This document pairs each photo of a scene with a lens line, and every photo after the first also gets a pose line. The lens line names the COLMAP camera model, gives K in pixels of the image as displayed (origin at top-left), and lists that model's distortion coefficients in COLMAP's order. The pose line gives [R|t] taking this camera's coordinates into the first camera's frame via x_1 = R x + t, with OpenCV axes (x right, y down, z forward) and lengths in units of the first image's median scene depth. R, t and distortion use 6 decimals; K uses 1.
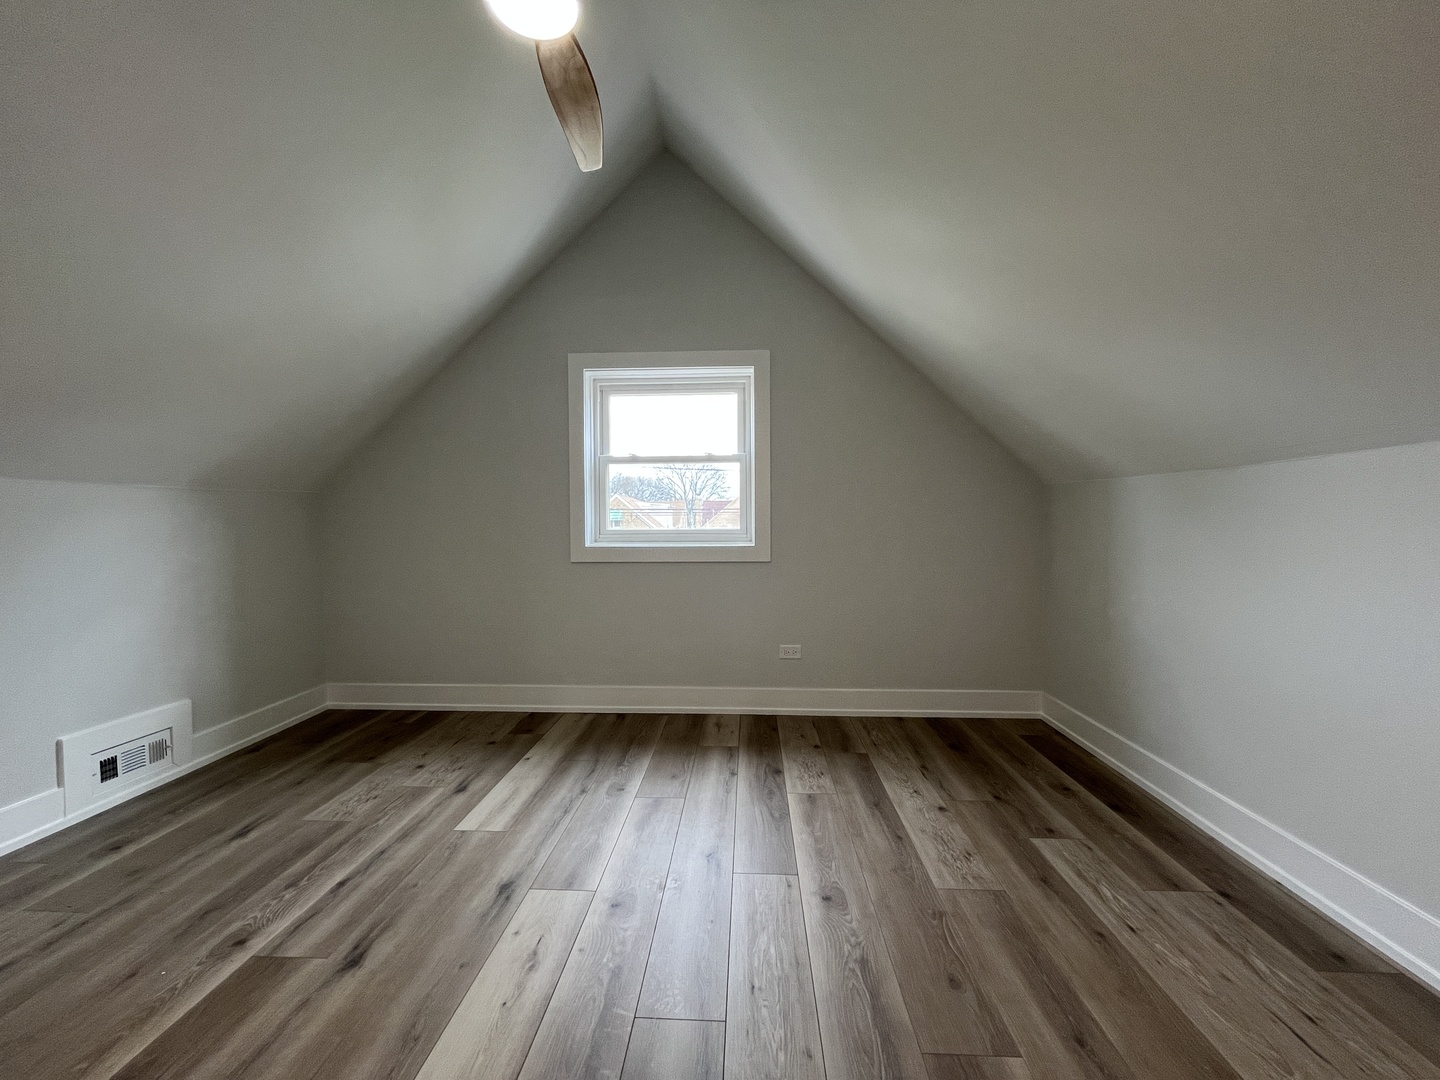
lens RADIAL K [[584.2, 0, 716.6], [0, 584.2, 544.7], [0, 0, 1]] dist [0.000563, -0.000665]
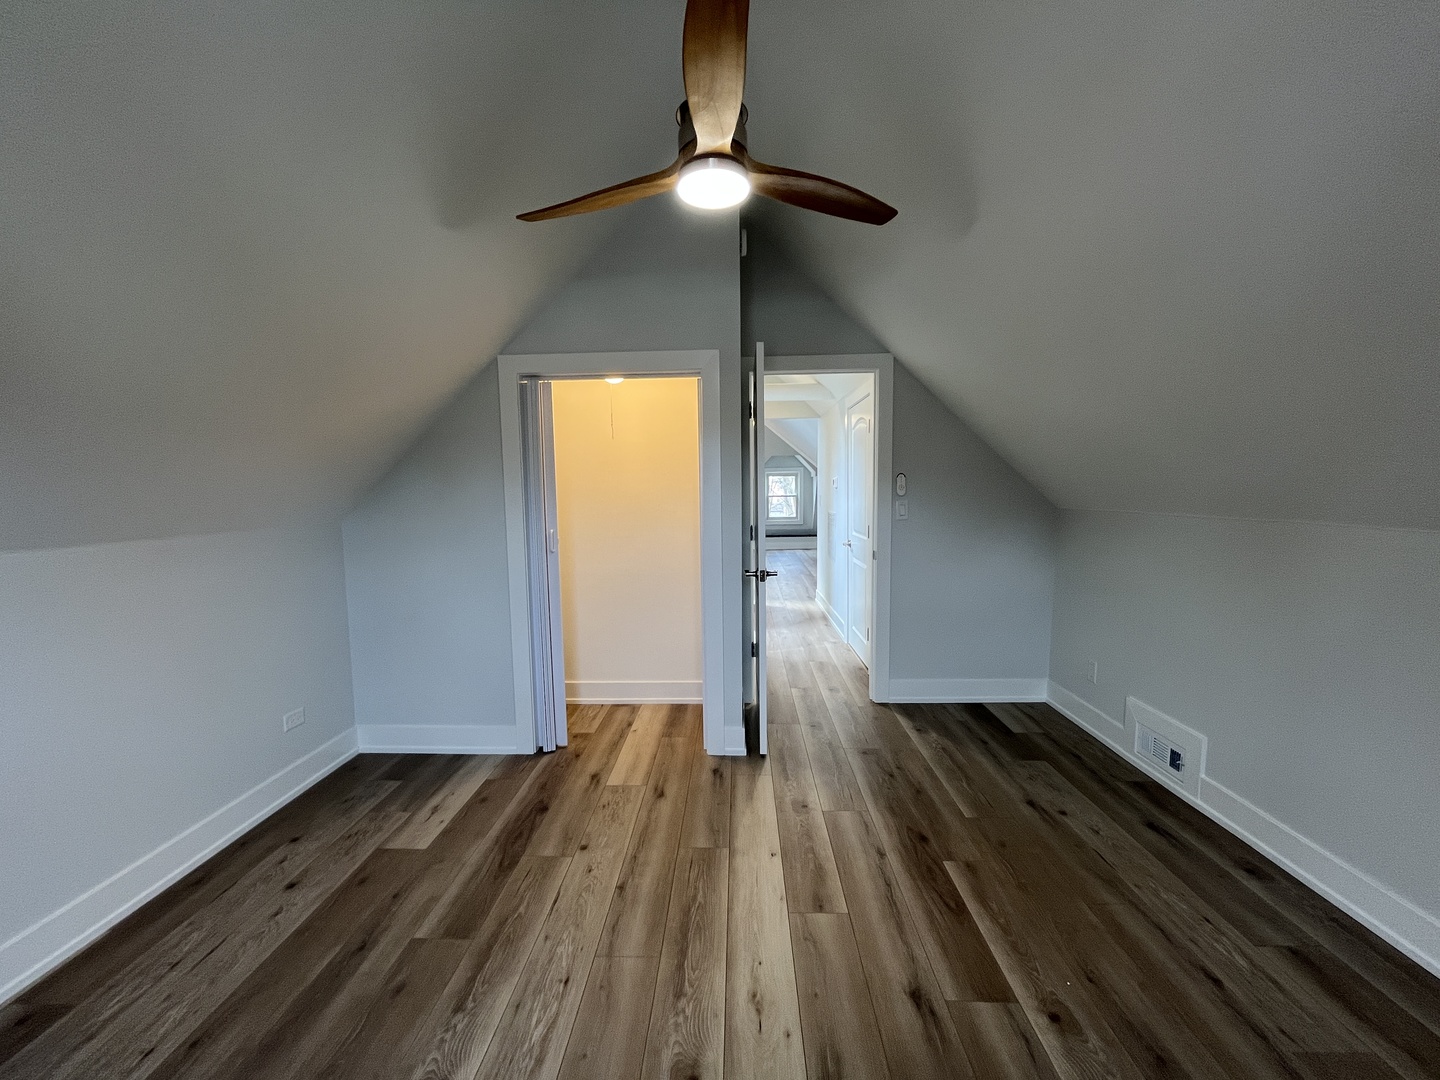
lens RADIAL K [[584.2, 0, 716.6], [0, 584.2, 544.7], [0, 0, 1]] dist [0.000563, -0.000665]
pose [[-0.999601, 0.024947, -0.013267, -0.253208], [0.022883, 0.990195, 0.137803, -0.308364], [0.016575, 0.137444, -0.990371, 2.032104]]
